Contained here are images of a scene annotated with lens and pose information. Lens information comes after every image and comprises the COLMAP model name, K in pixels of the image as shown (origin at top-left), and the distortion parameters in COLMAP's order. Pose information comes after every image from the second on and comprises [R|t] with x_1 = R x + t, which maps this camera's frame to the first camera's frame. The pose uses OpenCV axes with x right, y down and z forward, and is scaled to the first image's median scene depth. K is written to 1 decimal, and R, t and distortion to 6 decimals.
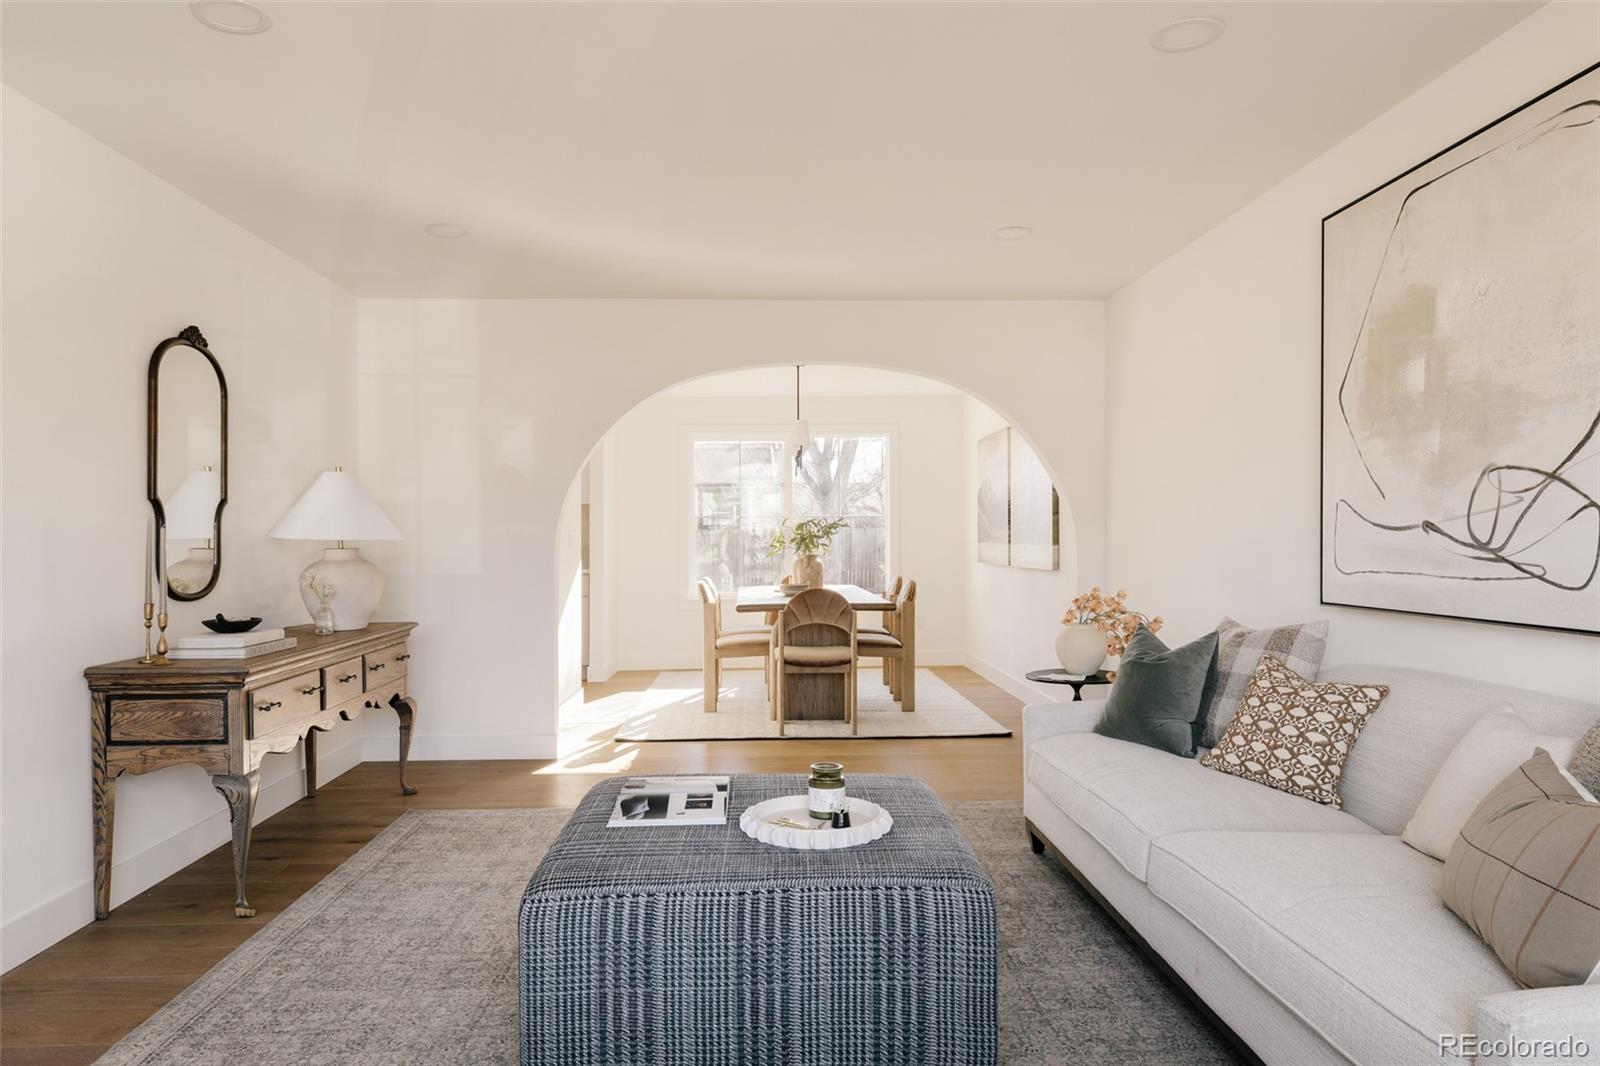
lens RADIAL K [[1059.1, 0, 798.4], [0, 1059.1, 539.0], [0, 0, 1]] dist [0.003852, 0.000245]
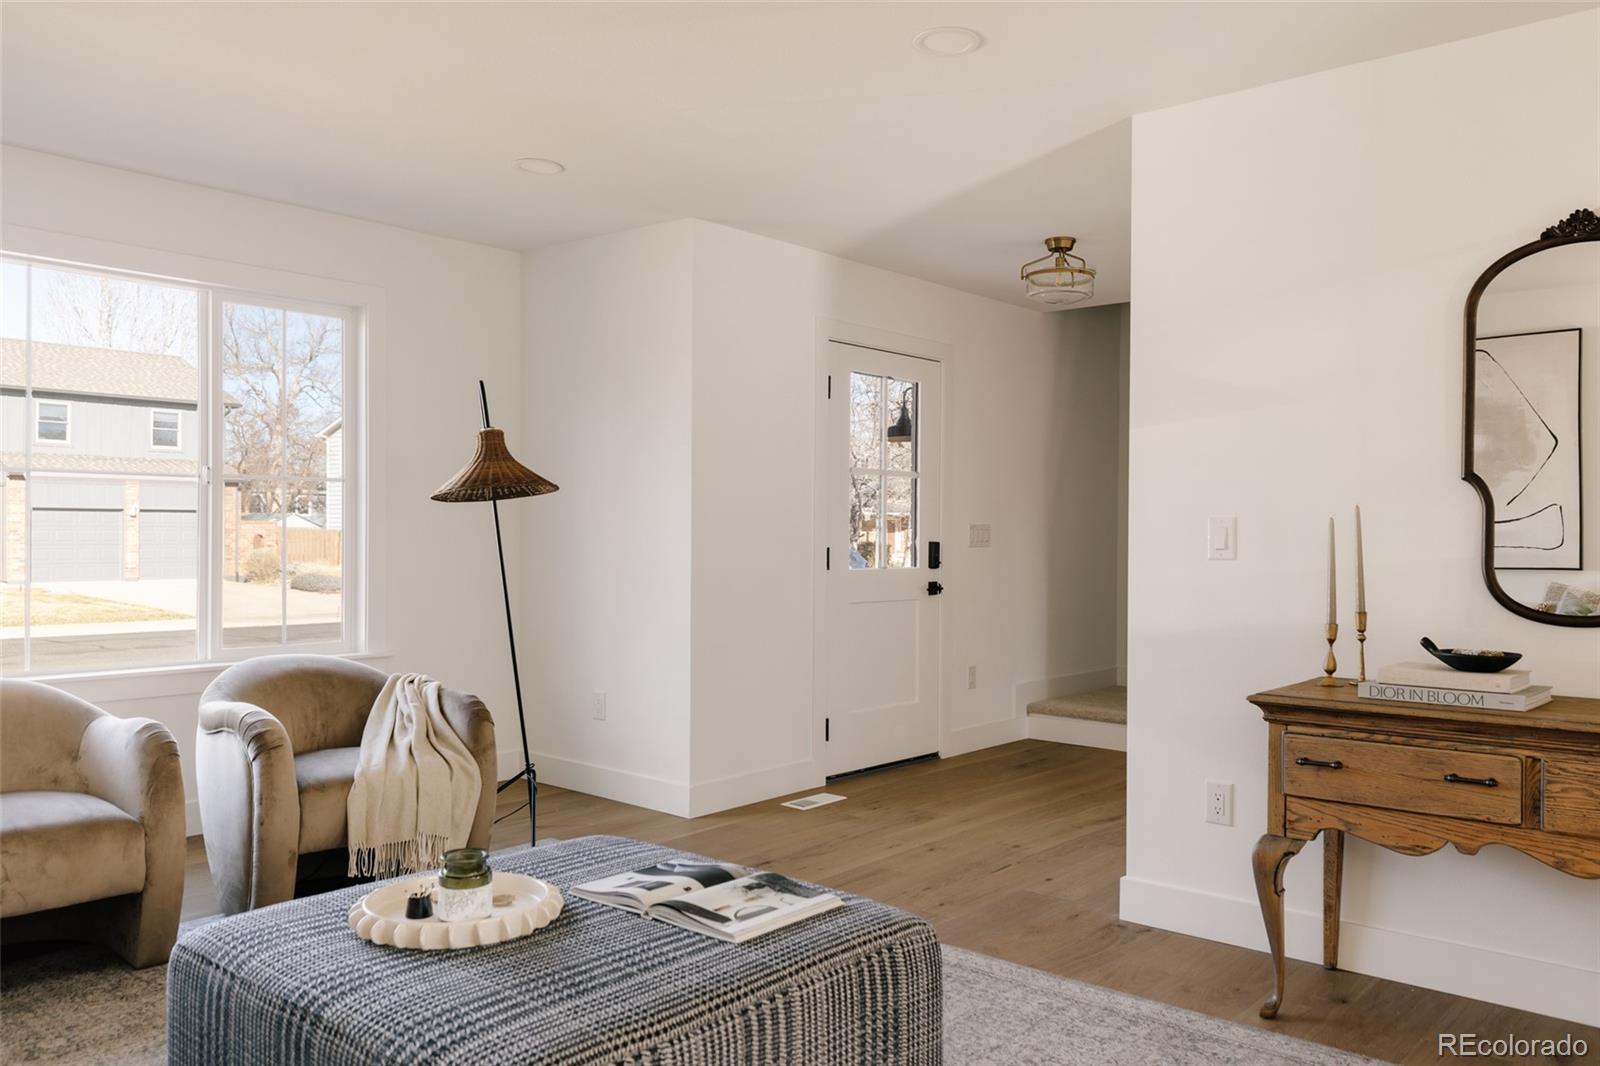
lens RADIAL K [[1221.1, 0, 800.3], [0, 1221.1, 530.6], [0, 0, 1]] dist [-0.001996, -0.000562]
pose [[-0.683239, -0.000805, -0.730194, 0.404267], [-0.004154, 0.999987, 0.002785, -0.004252], [0.730183, 0.004936, -0.683234, 1.472448]]
